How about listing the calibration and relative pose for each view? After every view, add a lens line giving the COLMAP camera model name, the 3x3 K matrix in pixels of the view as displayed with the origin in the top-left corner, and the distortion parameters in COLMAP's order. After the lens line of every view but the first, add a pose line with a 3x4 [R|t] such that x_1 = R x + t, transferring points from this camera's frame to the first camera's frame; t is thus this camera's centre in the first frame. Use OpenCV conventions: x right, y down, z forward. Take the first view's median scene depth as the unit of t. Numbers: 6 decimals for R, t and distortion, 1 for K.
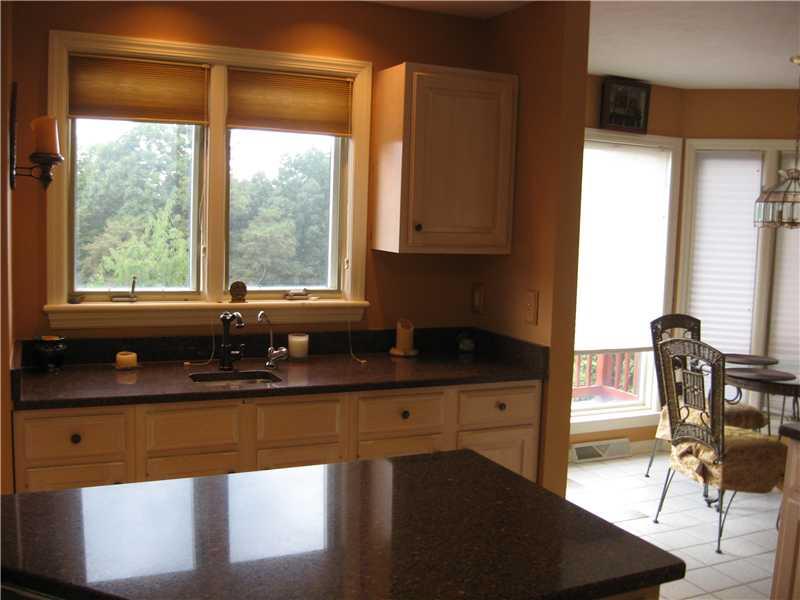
lens RADIAL K [[854.3, 0, 400.1], [0, 854.3, 299.3], [0, 0, 1]] dist [-0.128051, 0.000000]
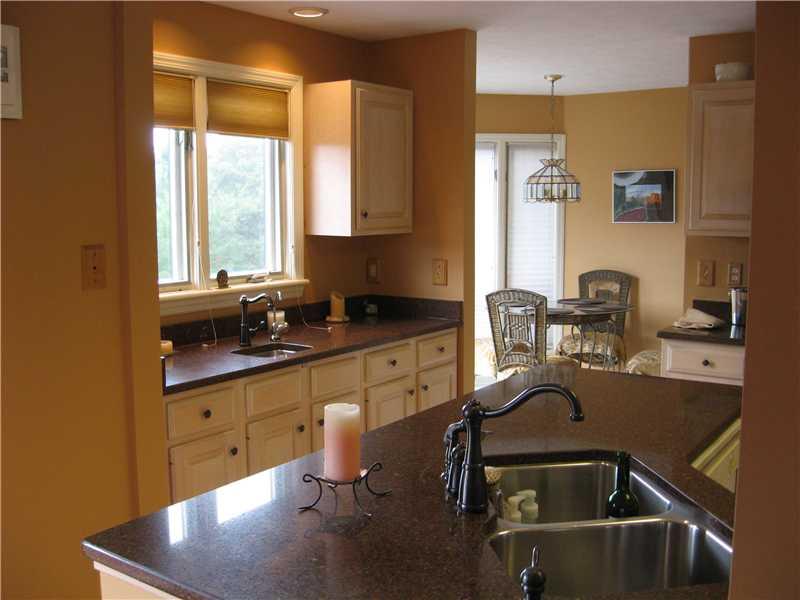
lens RADIAL K [[854.3, 0, 398.7], [0, 854.3, 299.5], [0, 0, 1]] dist [-0.128051, 0.000000]
pose [[0.864531, -0.092342, 0.494023, -0.543046], [0.080629, 0.995727, 0.045022, -0.013335], [-0.496069, 0.000910, 0.868282, -0.091665]]
